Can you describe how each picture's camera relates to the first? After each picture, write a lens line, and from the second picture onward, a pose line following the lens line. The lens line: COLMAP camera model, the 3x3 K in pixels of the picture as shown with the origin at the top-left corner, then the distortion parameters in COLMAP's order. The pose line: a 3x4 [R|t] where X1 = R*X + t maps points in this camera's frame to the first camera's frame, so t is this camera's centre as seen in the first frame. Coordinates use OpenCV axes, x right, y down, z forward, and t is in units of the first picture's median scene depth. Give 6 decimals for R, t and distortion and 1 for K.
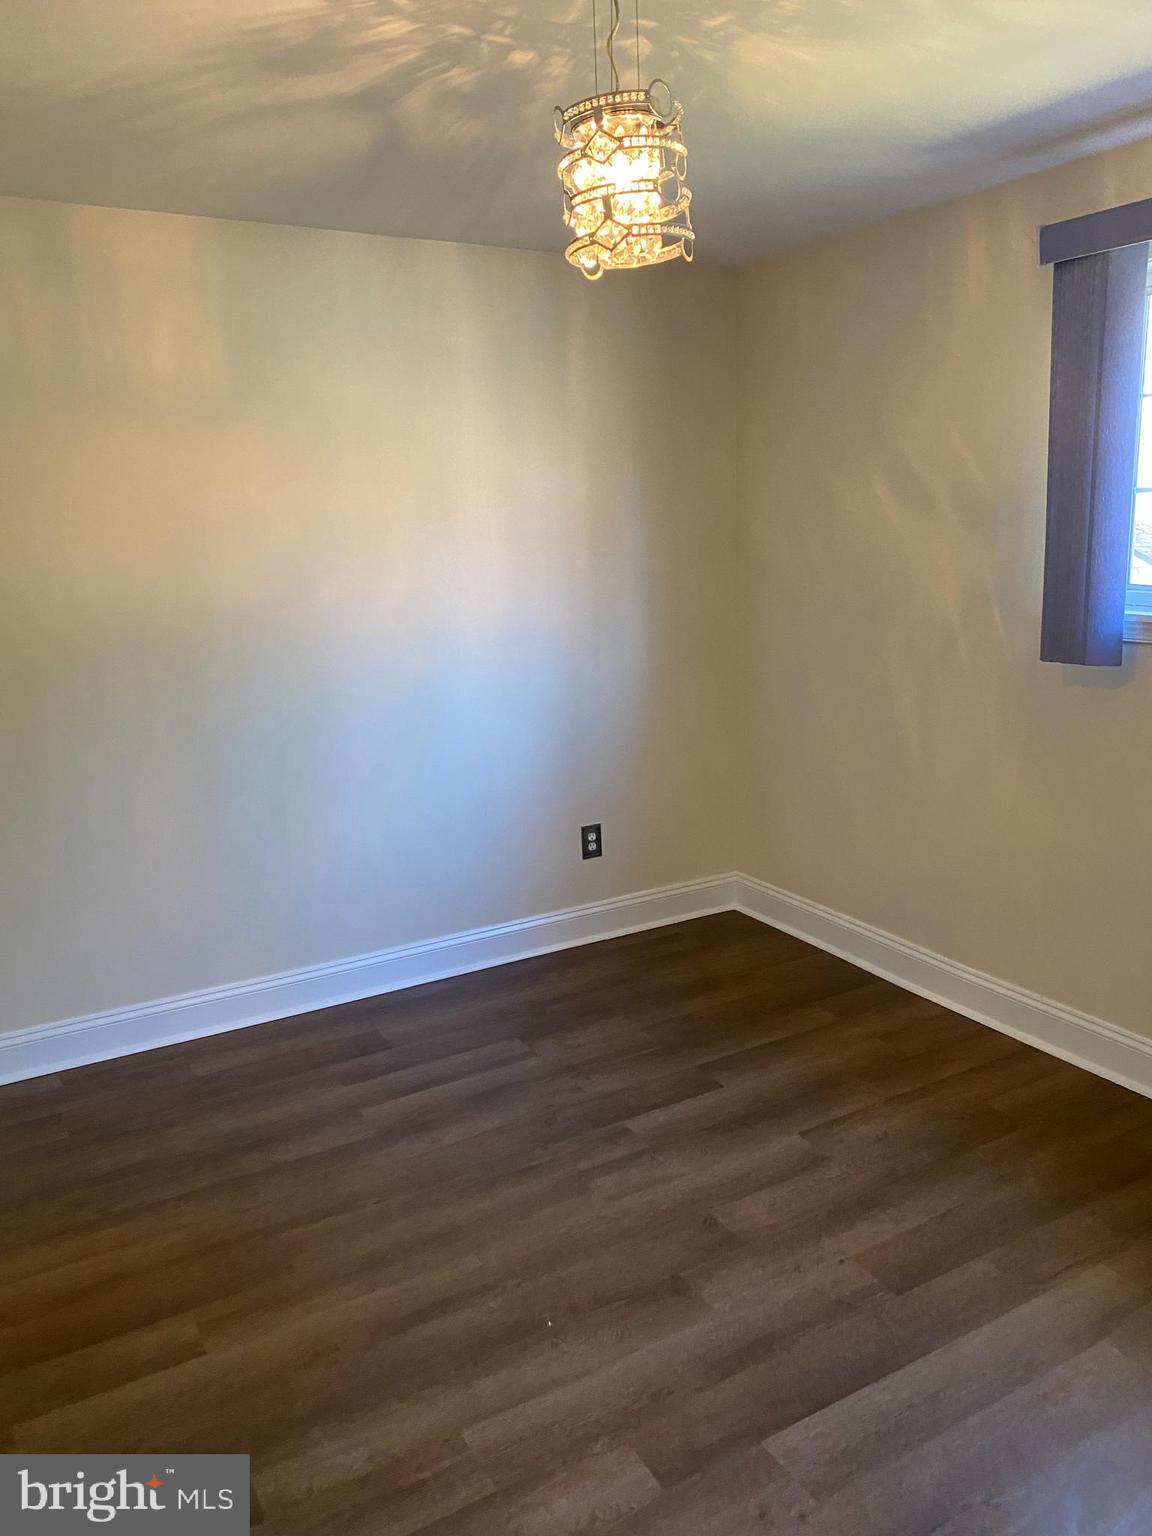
lens RADIAL K [[1156.9, 0, 585.3], [0, 1156.9, 769.8], [0, 0, 1]] dist [0.101935, -0.136520]
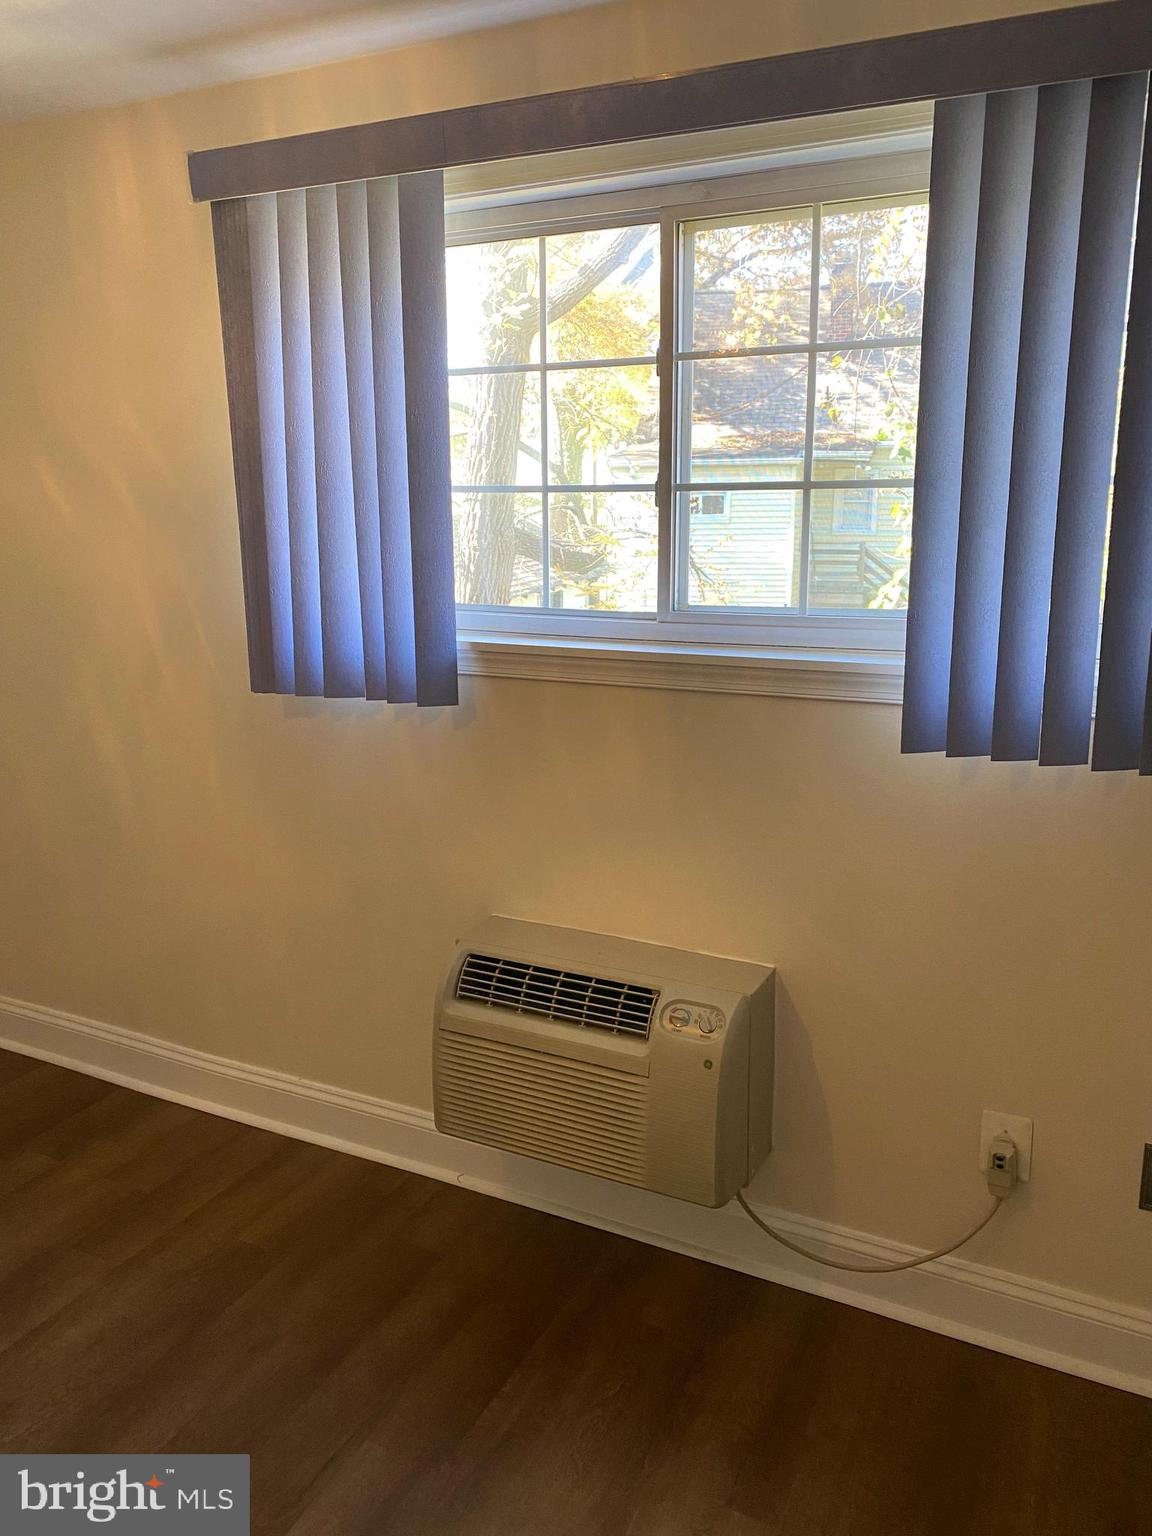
lens RADIAL K [[1156.9, 0, 585.3], [0, 1156.9, 769.8], [0, 0, 1]] dist [0.101935, -0.136520]
pose [[0.836350, -0.095602, 0.539796, 0.136309], [0.095280, 0.995039, 0.028604, -0.036791], [-0.539853, 0.027509, 0.841310, 0.183514]]
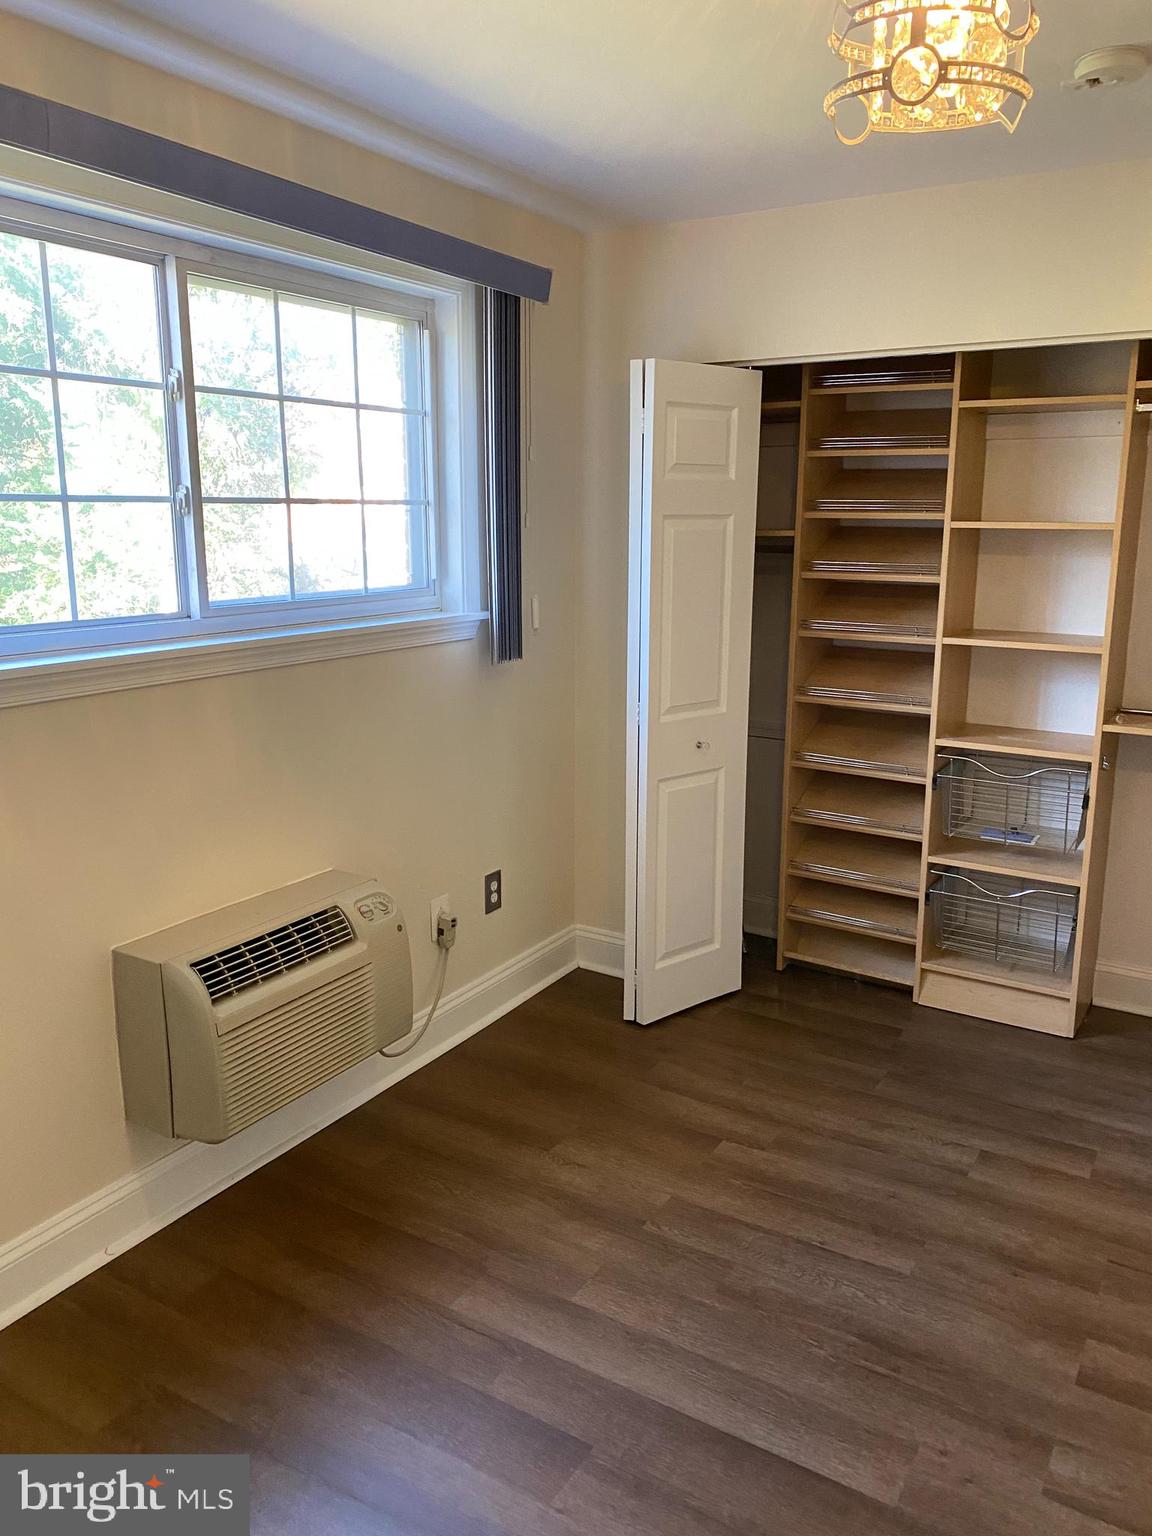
lens RADIAL K [[1156.9, 0, 585.3], [0, 1156.9, 769.8], [0, 0, 1]] dist [0.101935, -0.136520]
pose [[-0.475074, -0.161706, 0.864960, -0.291023], [0.201550, 0.936841, 0.285844, -0.187986], [-0.856552, 0.310130, -0.412477, 0.925411]]
